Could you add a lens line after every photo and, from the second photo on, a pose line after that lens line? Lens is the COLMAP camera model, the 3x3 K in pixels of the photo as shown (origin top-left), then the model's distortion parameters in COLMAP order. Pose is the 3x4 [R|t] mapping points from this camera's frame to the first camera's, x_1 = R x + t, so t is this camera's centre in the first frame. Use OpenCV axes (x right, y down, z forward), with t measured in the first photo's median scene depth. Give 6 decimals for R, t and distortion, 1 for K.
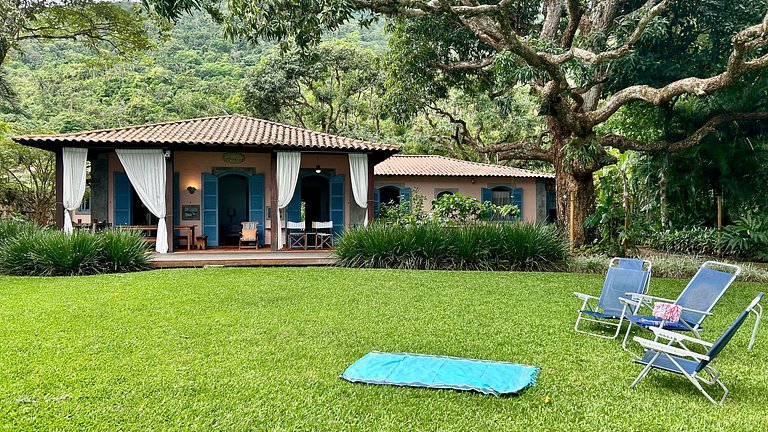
lens RADIAL K [[617.0, 0, 388.7], [0, 617.0, 214.4], [0, 0, 1]] dist [0.064998, -0.011583]
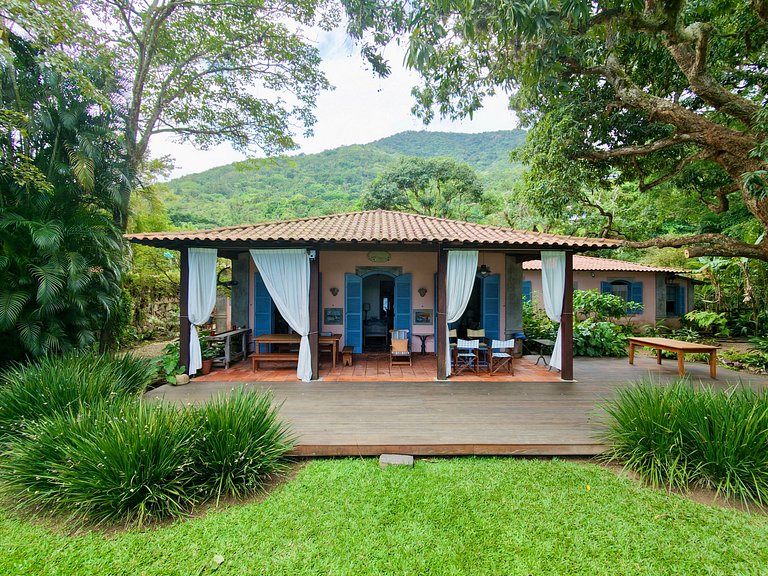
lens RADIAL K [[393.1, 0, 383.3], [0, 393.1, 288.0], [0, 0, 1]] dist [0.032918, 0.000018]
pose [[0.989856, 0.008325, -0.141831, -0.179026], [-0.007590, 0.999955, 0.005726, -0.053532], [0.141872, -0.004591, 0.989874, 0.476343]]
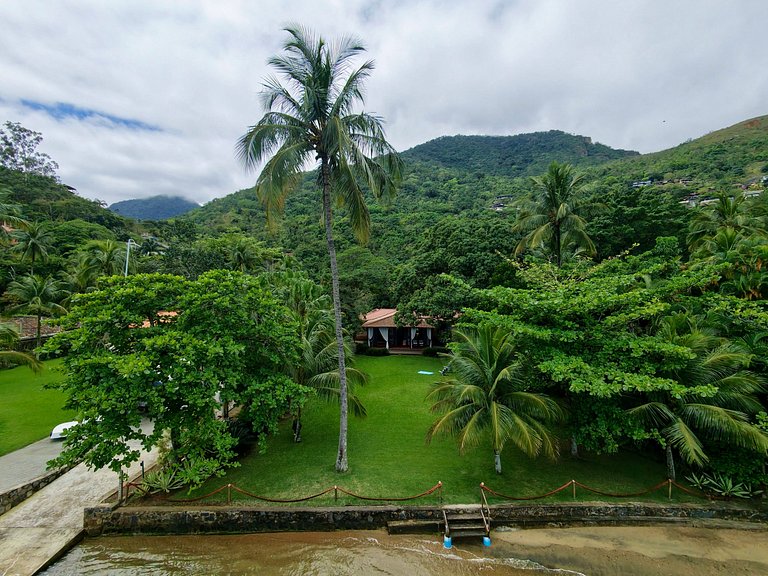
lens RADIAL K [[393.1, 0, 384.6], [0, 393.1, 289.1], [0, 0, 1]] dist [0.032918, 0.000018]
pose [[0.972997, 0.002541, -0.230802, 0.294388], [-0.001206, 0.999982, 0.005927, -0.386664], [0.230813, -0.005488, 0.972983, -1.825636]]
